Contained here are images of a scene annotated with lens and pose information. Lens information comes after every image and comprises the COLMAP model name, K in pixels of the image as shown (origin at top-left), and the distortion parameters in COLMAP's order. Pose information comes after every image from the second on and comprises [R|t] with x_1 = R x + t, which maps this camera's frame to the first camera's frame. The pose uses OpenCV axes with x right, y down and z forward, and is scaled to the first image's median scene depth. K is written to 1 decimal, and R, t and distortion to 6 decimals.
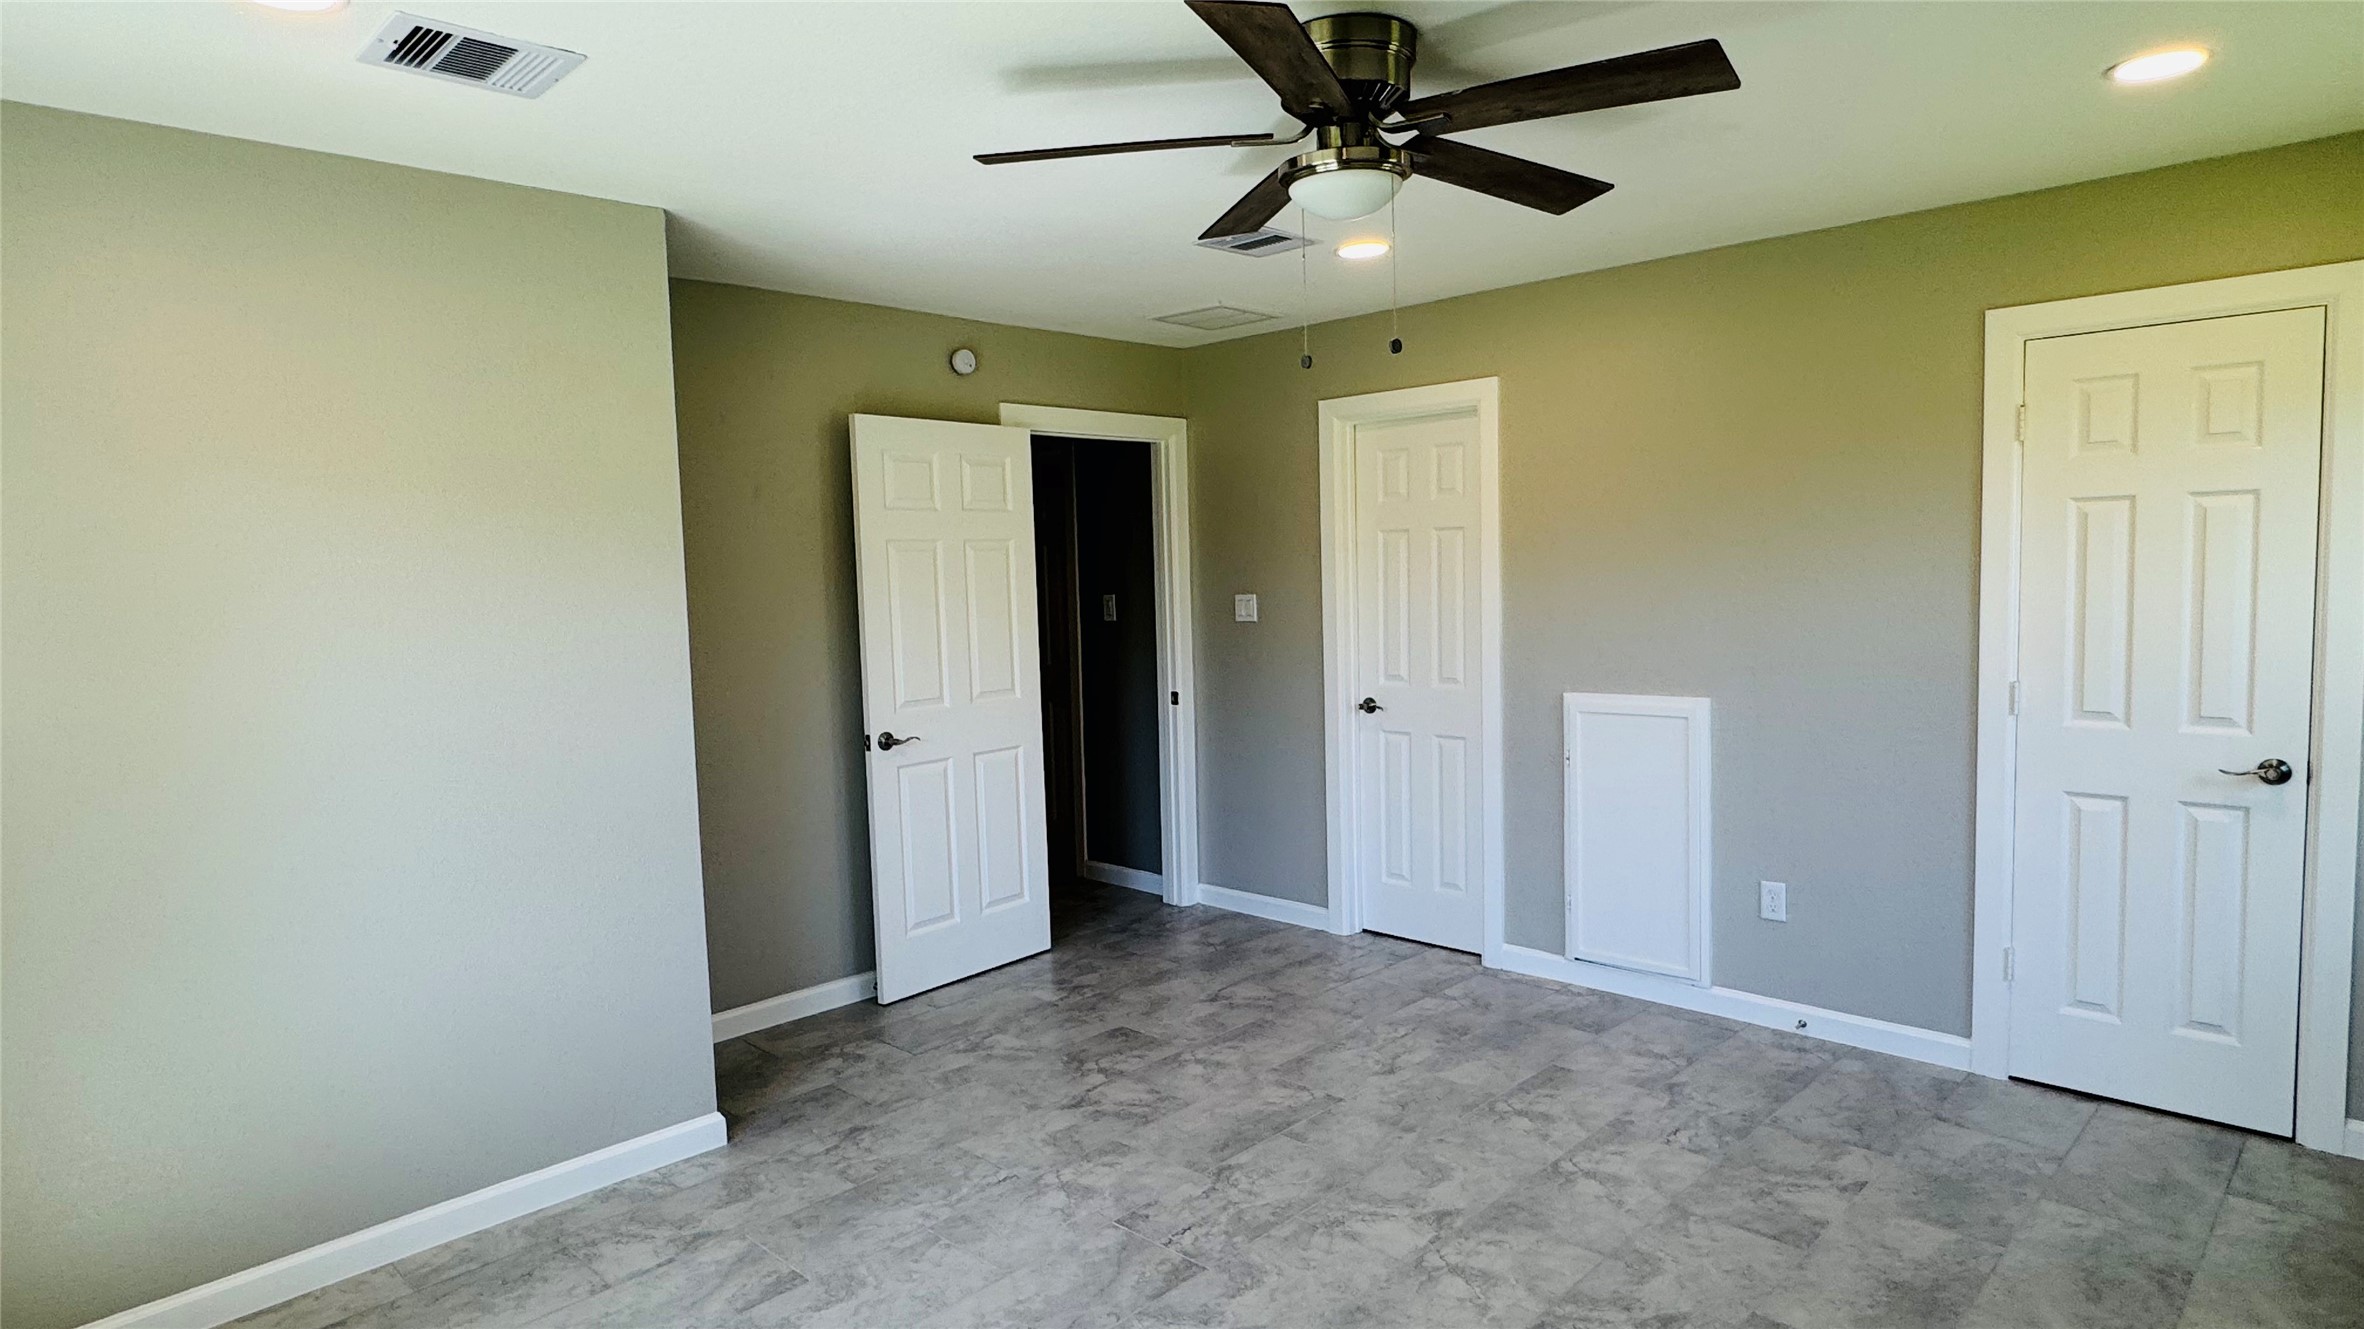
lens RADIAL K [[1311.9, 0, 1168.5], [0, 1311.9, 662.5], [0, 0, 1]] dist [-0.009082, 0.003728]
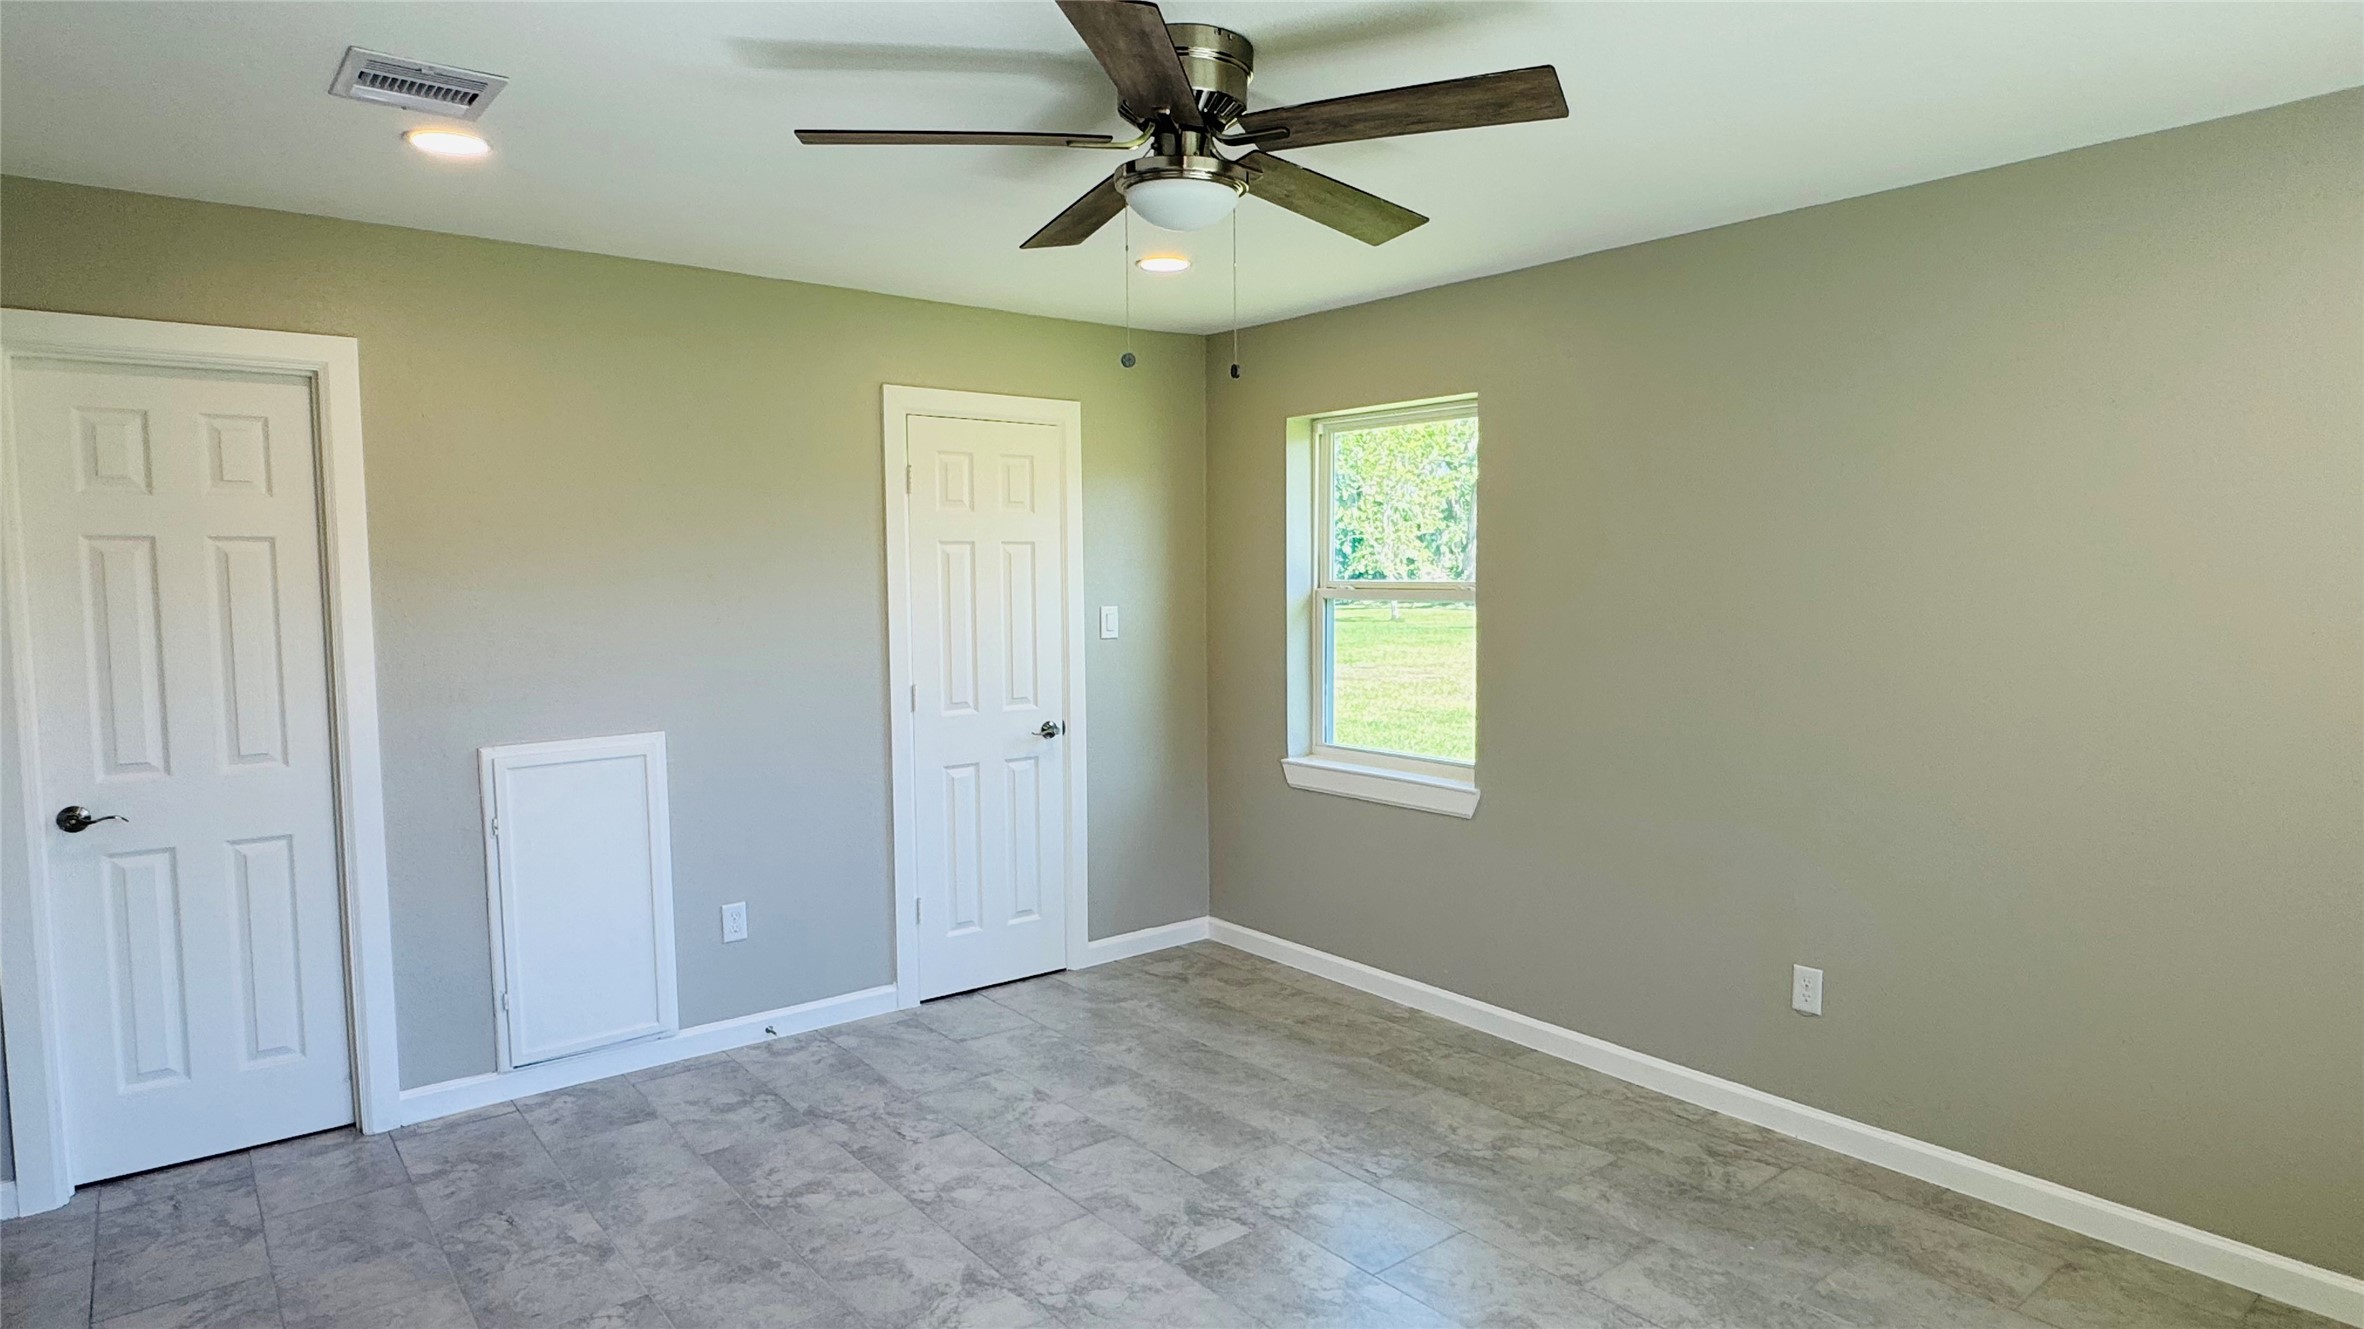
lens RADIAL K [[1311.9, 0, 1174.3], [0, 1311.9, 669.5], [0, 0, 1]] dist [-0.009082, 0.003728]
pose [[0.120635, -0.047700, 0.991550, -0.546801], [0.078716, 0.996159, 0.038345, -0.028015], [-0.989571, 0.073425, 0.123926, 0.574328]]
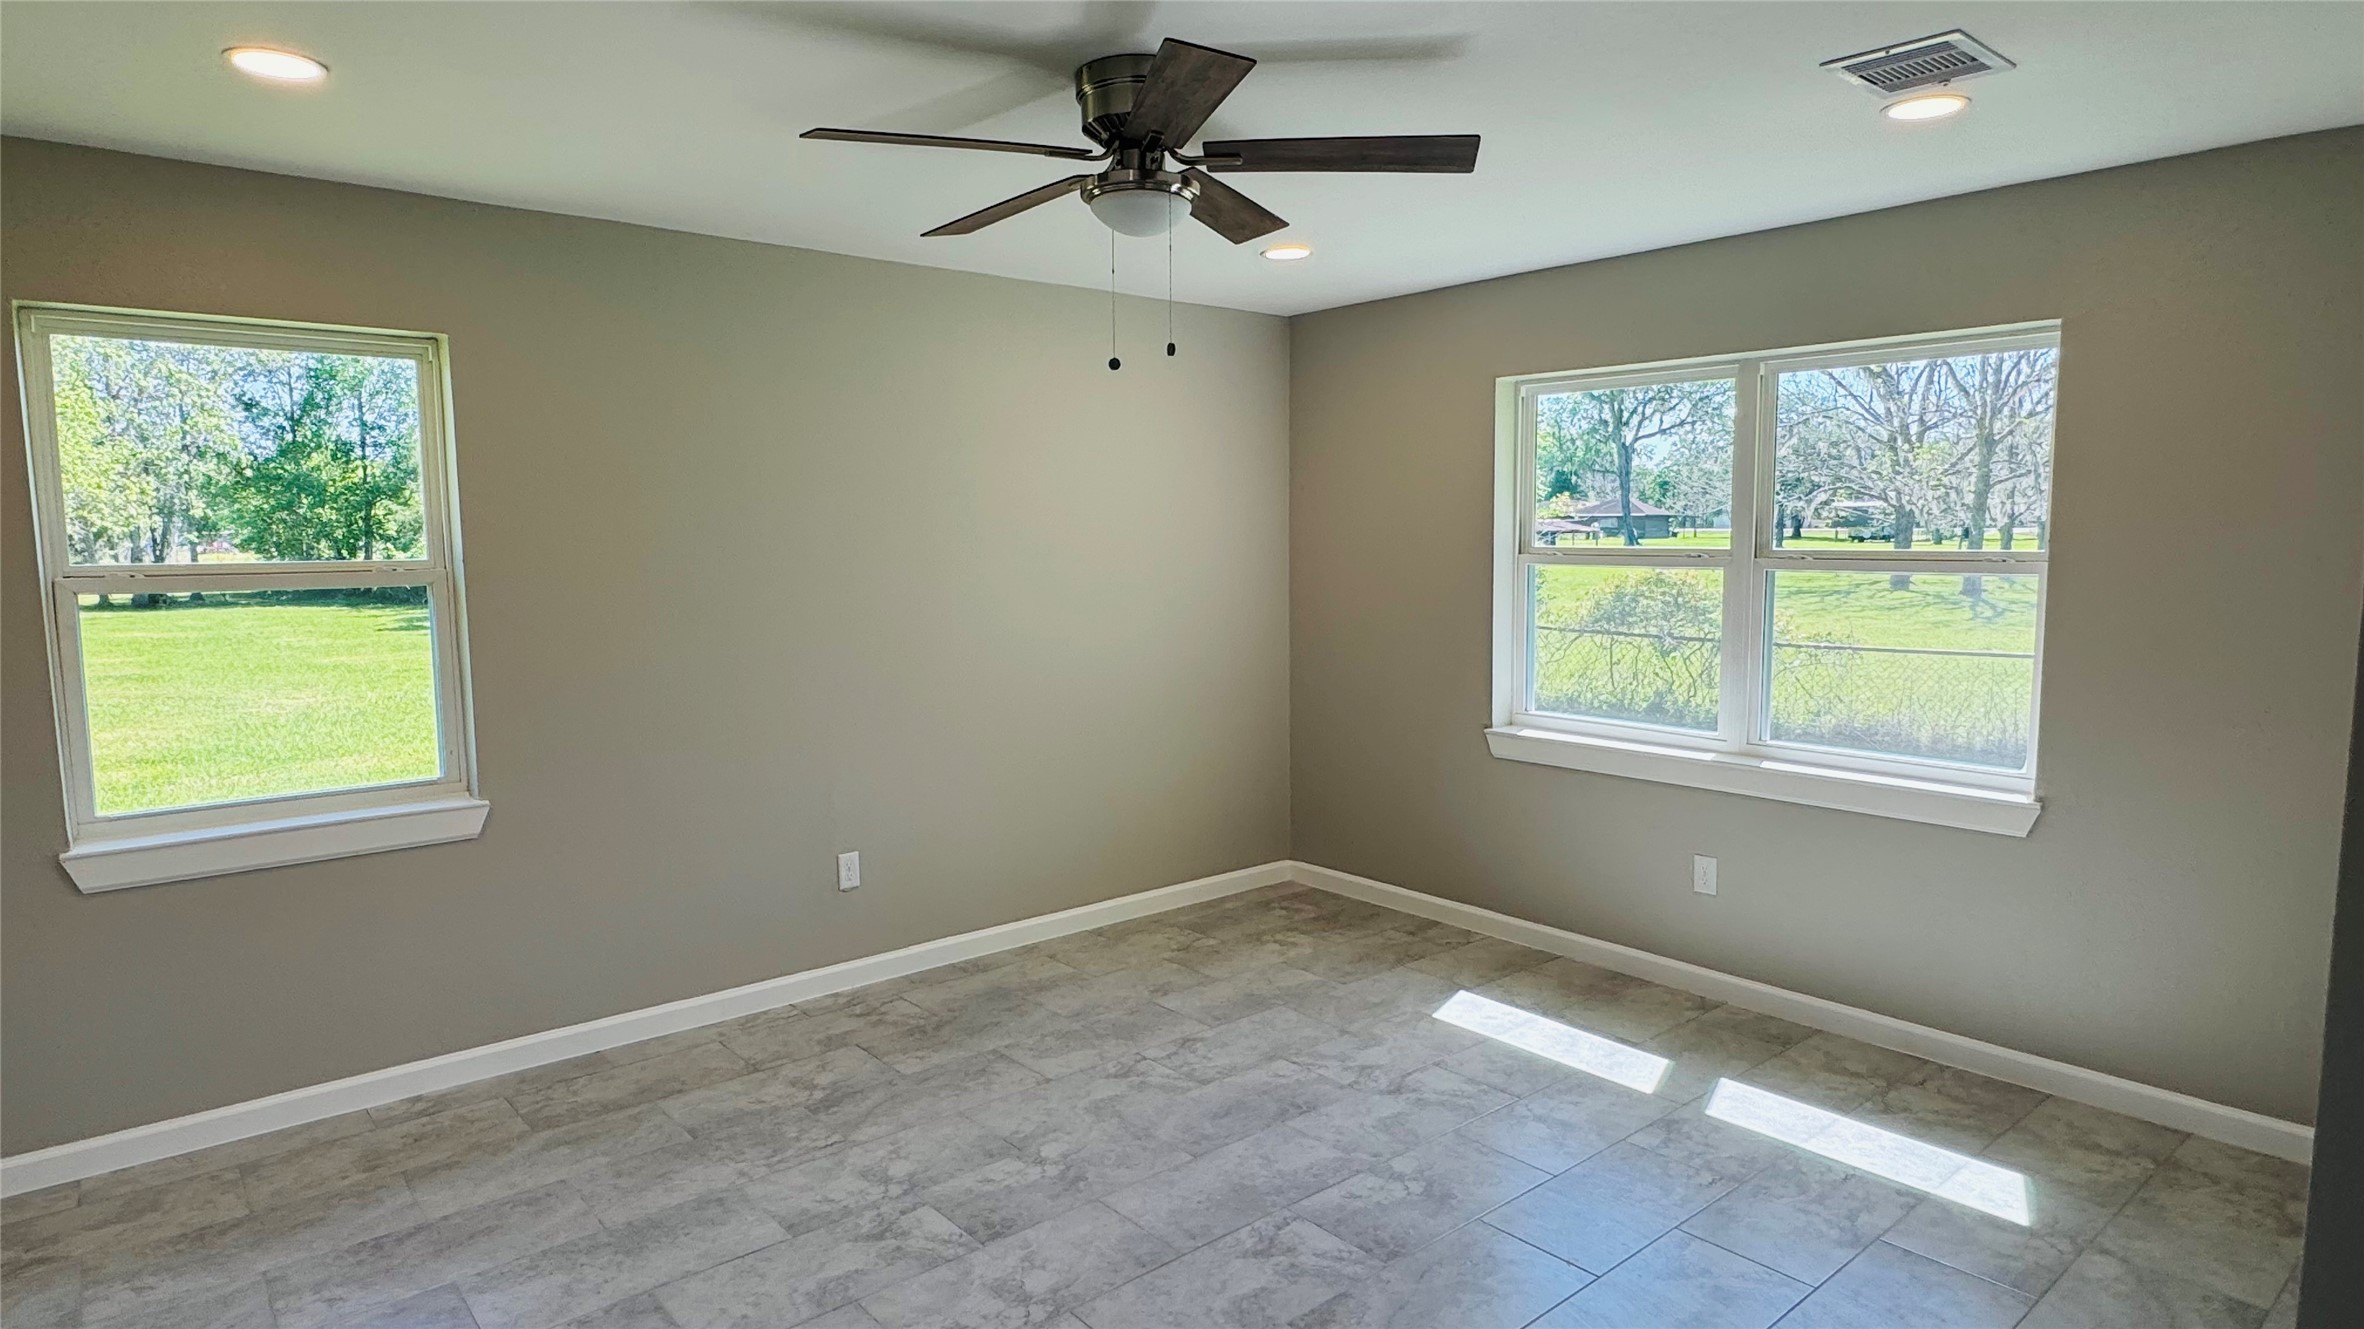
lens RADIAL K [[1311.9, 0, 1181.0], [0, 1311.9, 665.9], [0, 0, 1]] dist [-0.009082, 0.003728]
pose [[-0.995370, 0.028880, 0.091672, 0.005581], [0.044746, 0.983363, 0.176053, -0.107742], [-0.085063, 0.179340, -0.980103, 1.365599]]
